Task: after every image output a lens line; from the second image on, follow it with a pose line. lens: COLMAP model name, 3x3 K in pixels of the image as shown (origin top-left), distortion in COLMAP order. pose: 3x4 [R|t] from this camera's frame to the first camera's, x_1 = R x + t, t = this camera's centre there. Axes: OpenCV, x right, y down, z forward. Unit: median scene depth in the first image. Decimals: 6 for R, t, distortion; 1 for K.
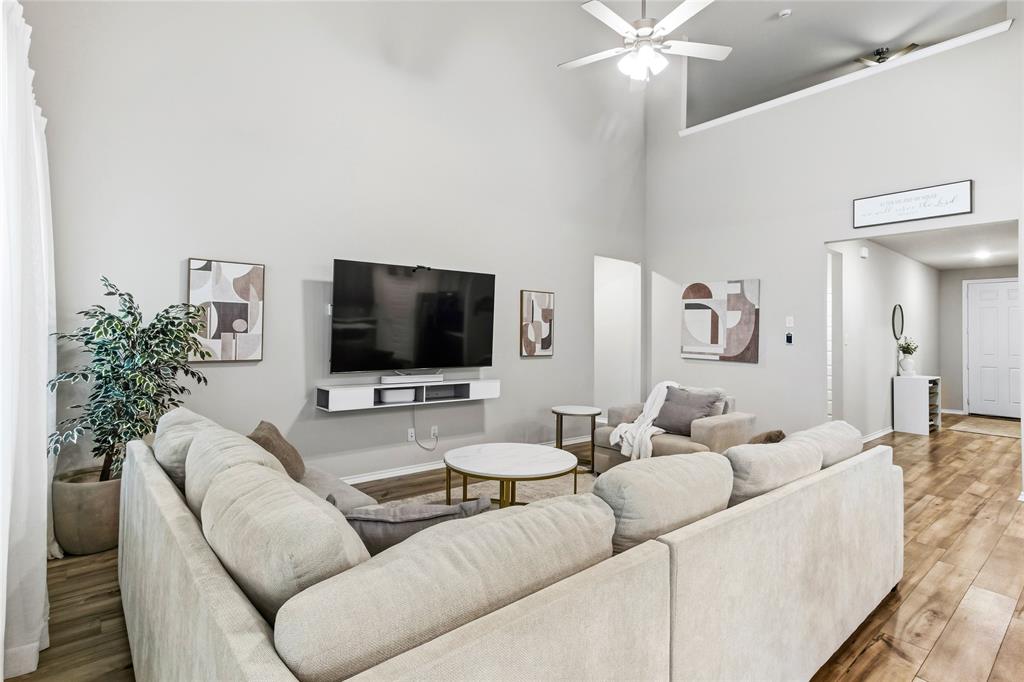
lens RADIAL K [[492.7, 0, 520.5], [0, 492.7, 322.7], [0, 0, 1]] dist [0.018961, 0.001483]
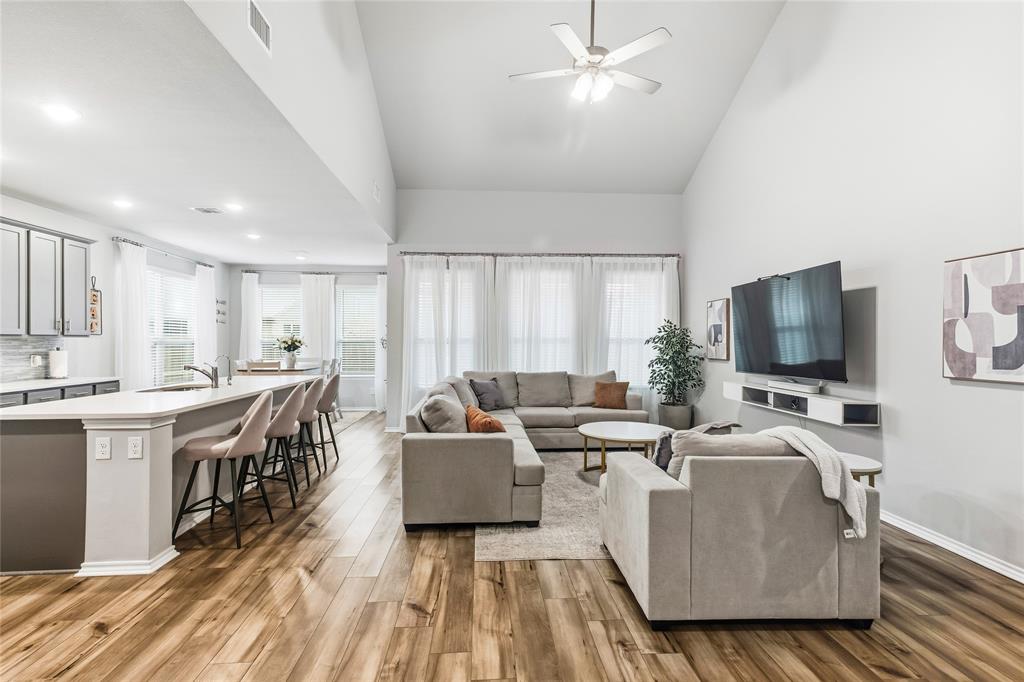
lens RADIAL K [[492.7, 0, 513.1], [0, 492.7, 341.2], [0, 0, 1]] dist [0.018961, 0.001483]
pose [[-0.596838, -0.016939, -0.802183, 0.444564], [0.009491, 0.999558, -0.028168, 0.021630], [0.802305, -0.024425, -0.596414, 0.548802]]
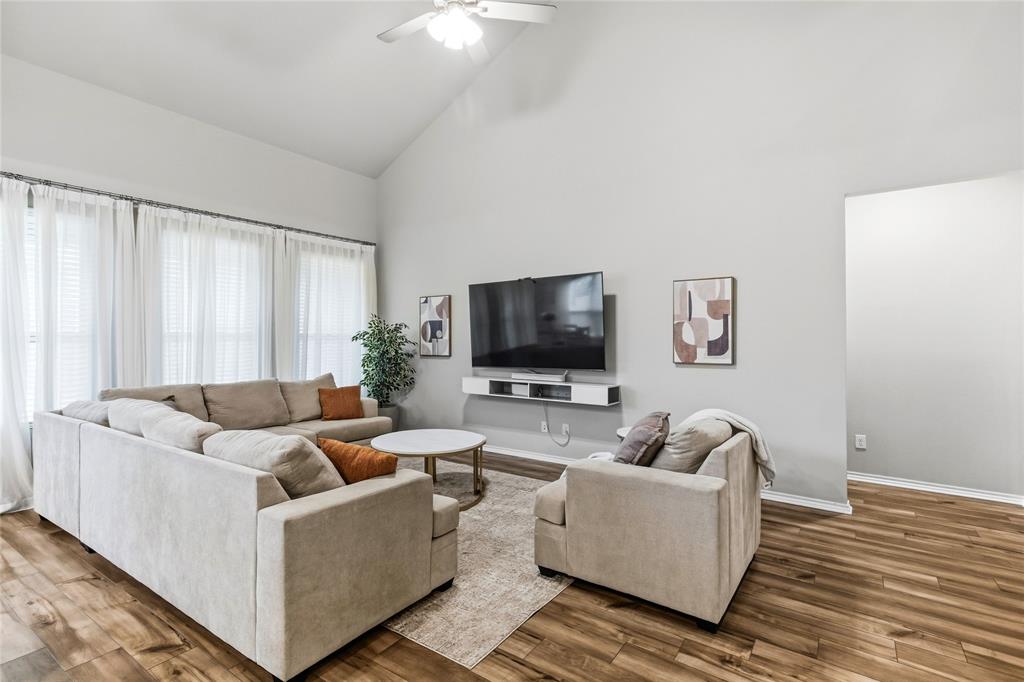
lens RADIAL K [[492.7, 0, 514.4], [0, 492.7, 338.1], [0, 0, 1]] dist [0.018961, 0.001483]
pose [[0.259592, -0.015108, -0.965600, 0.414886], [0.029709, 0.999529, -0.007652, 0.014961], [0.965261, -0.026701, 0.259919, 0.313510]]
